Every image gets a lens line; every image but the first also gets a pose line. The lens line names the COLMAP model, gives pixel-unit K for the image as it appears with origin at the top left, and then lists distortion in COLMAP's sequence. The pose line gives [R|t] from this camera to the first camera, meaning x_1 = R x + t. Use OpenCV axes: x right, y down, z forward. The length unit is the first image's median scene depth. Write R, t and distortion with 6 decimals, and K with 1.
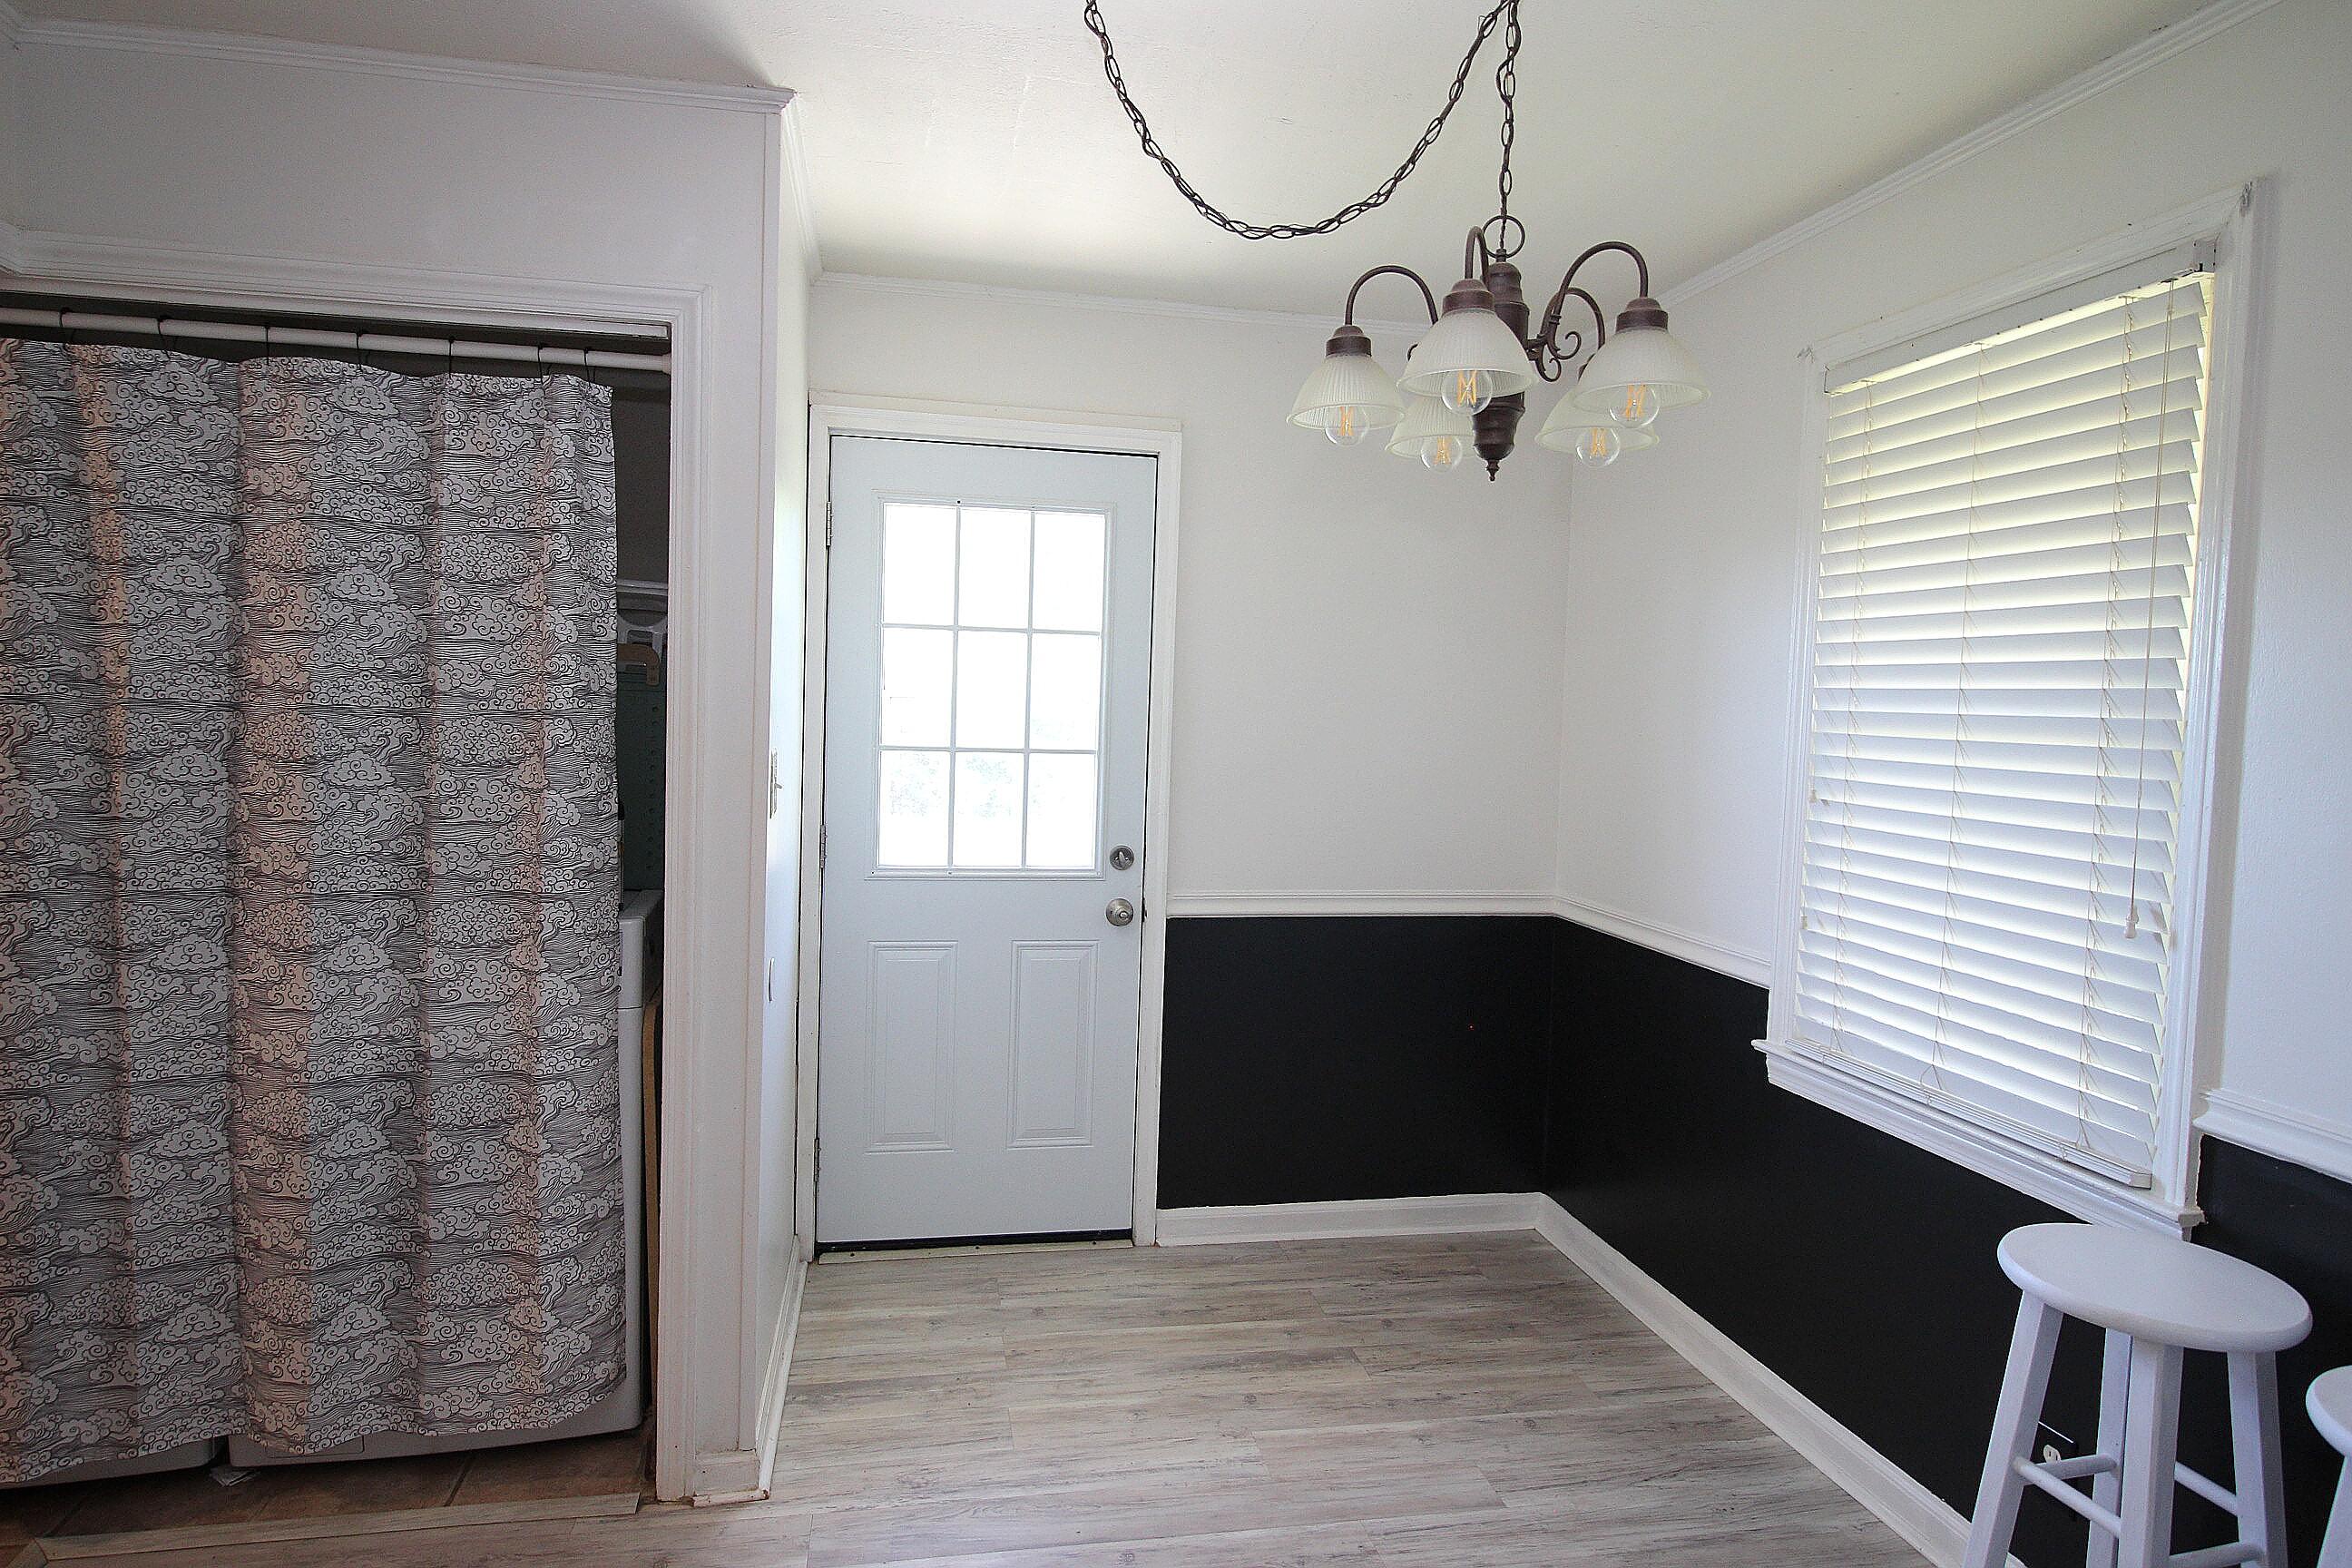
lens RADIAL K [[1380.9, 0, 1173.4], [0, 1380.9, 759.8], [0, 0, 1]] dist [-0.003911, -0.000512]
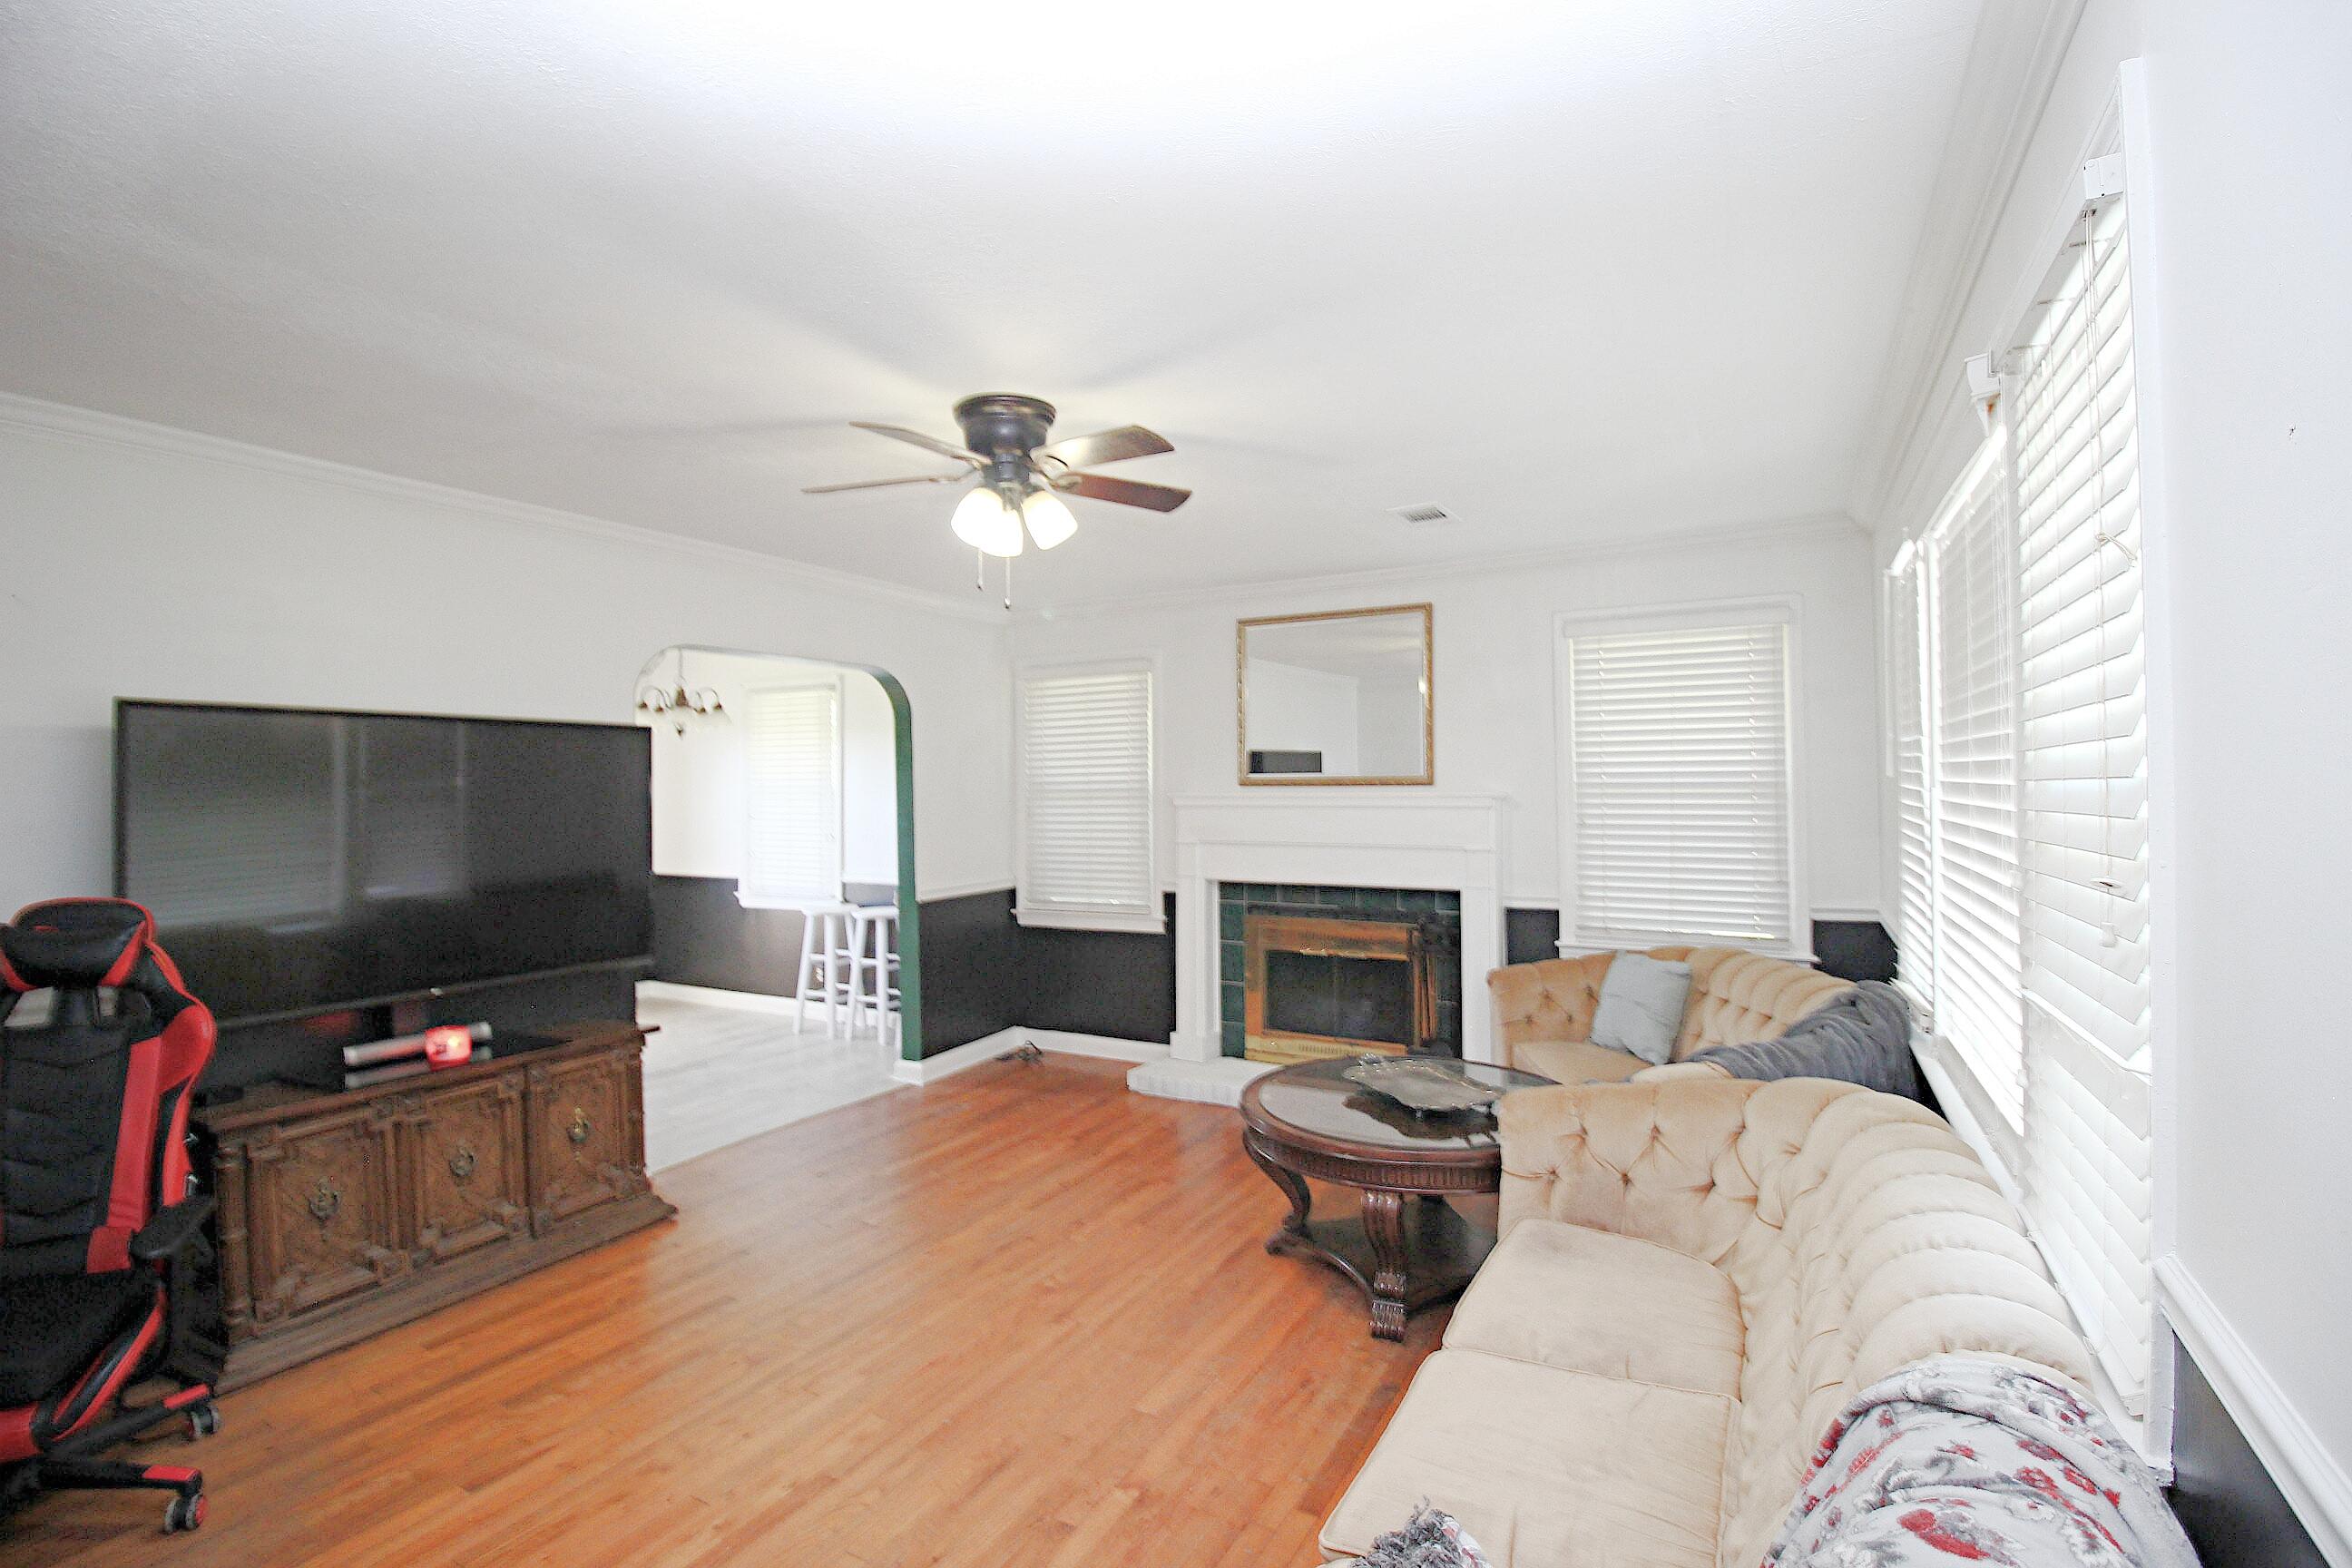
lens RADIAL K [[1084.1, 0, 1176.0], [0, 1084.1, 784.0], [0, 0, 1]] dist [-0.000696, -0.000029]
pose [[0.645911, -0.036392, 0.762545, -1.231230], [0.065091, 0.997851, -0.007514, 0.045729], [-0.760633, 0.054488, 0.646891, -2.121485]]
